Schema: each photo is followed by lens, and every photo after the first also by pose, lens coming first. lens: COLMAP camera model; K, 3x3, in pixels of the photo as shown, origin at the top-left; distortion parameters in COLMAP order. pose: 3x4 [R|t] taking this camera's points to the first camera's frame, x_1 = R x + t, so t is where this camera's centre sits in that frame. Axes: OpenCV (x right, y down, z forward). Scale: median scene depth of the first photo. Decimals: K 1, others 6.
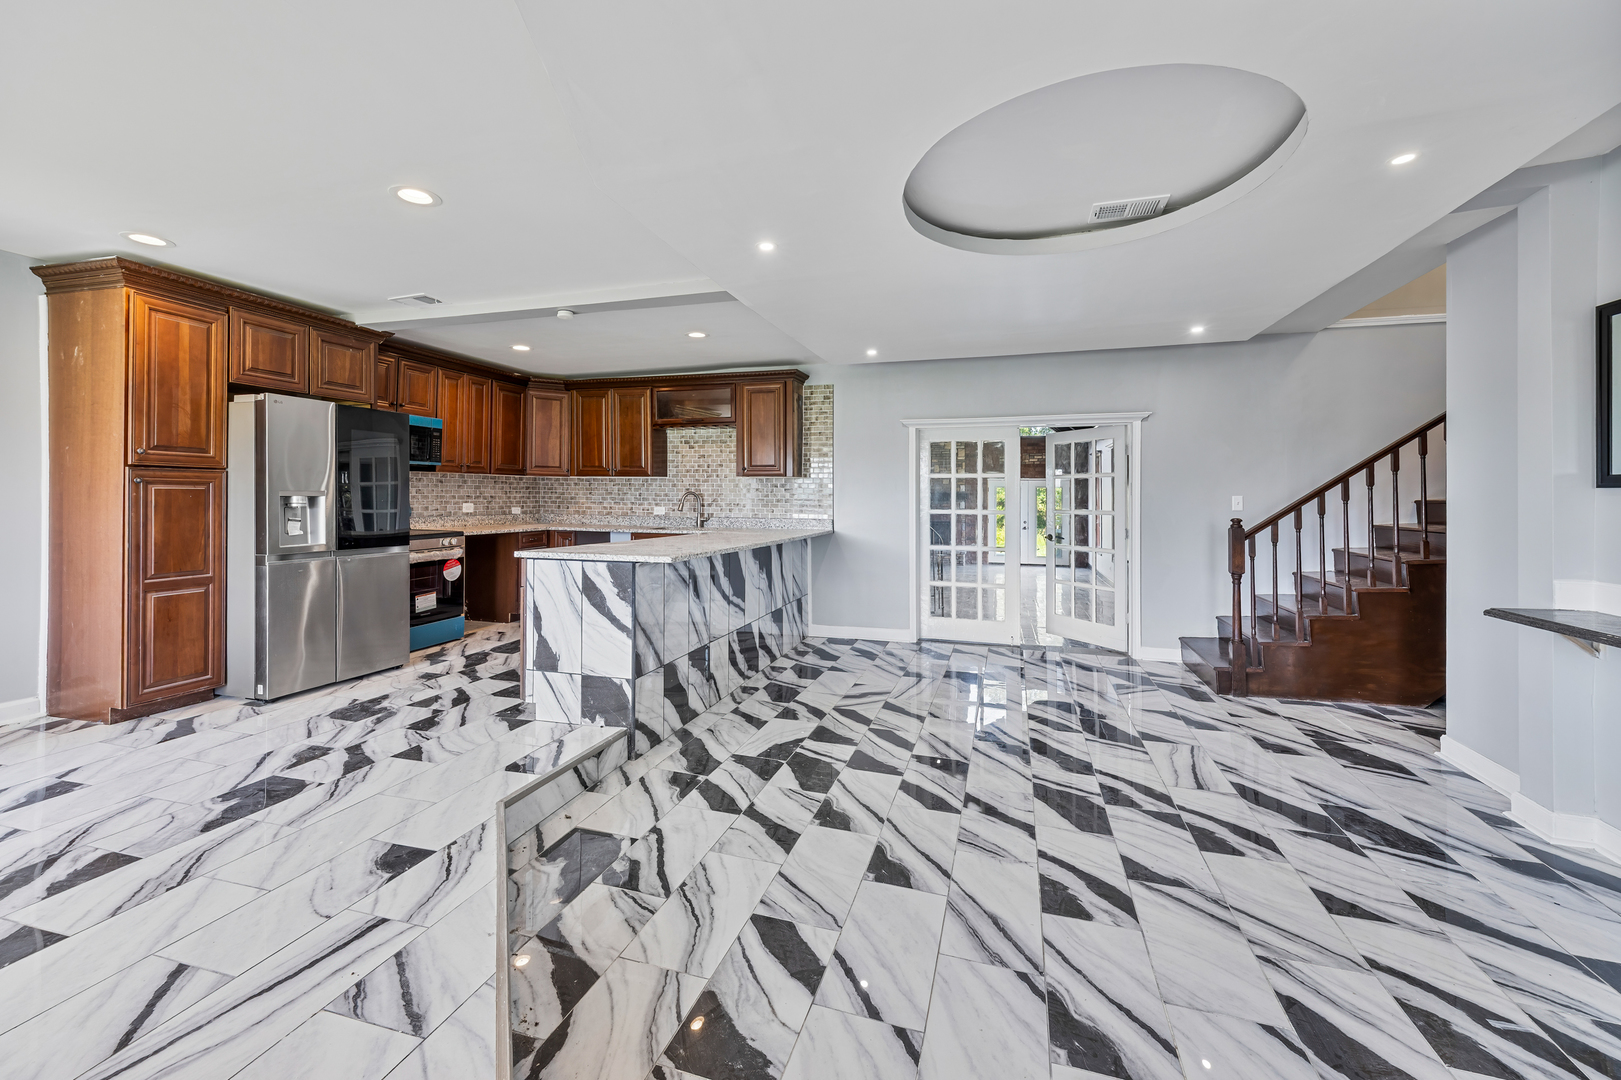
lens RADIAL K [[666.9, 0, 803.0], [0, 666.9, 501.8], [0, 0, 1]] dist [0.001914, 0.000042]
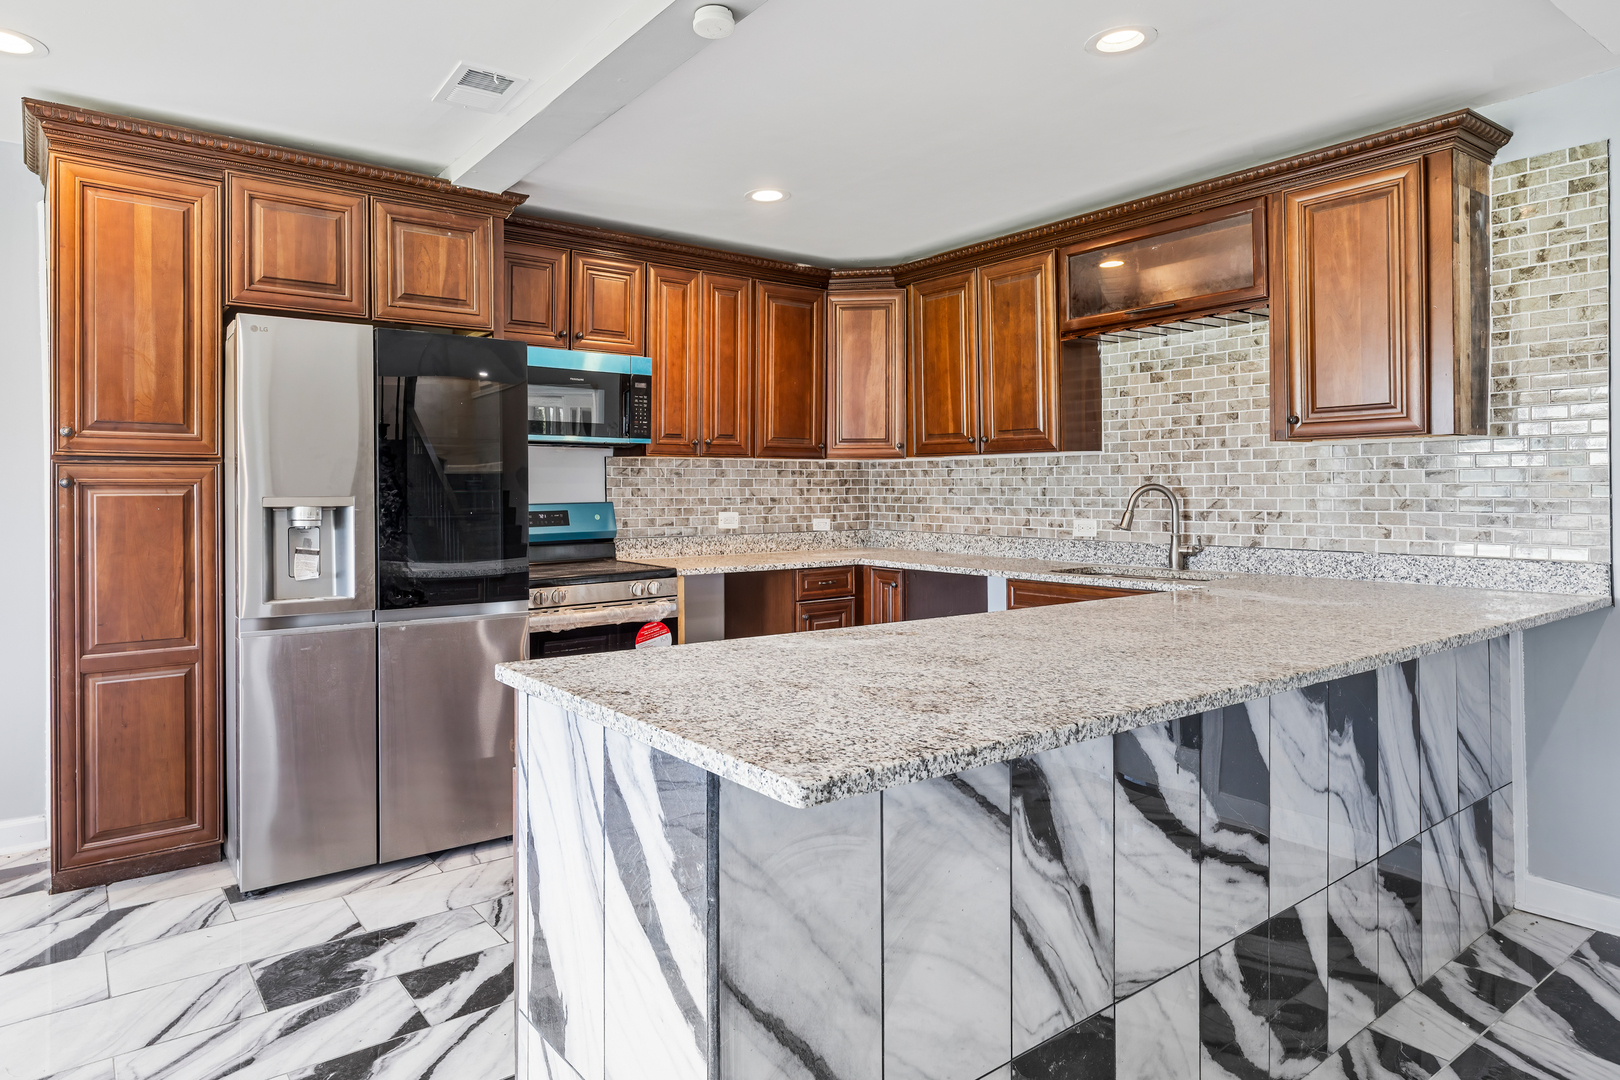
lens RADIAL K [[937.8, 0, 777.9], [0, 937.8, 504.0], [0, 0, 1]] dist [0.000088, -0.000682]
pose [[0.805815, -0.005374, -0.592143, -0.010900], [0.007932, 0.999967, 0.001720, -0.006004], [0.592114, -0.006083, 0.805831, 0.431014]]
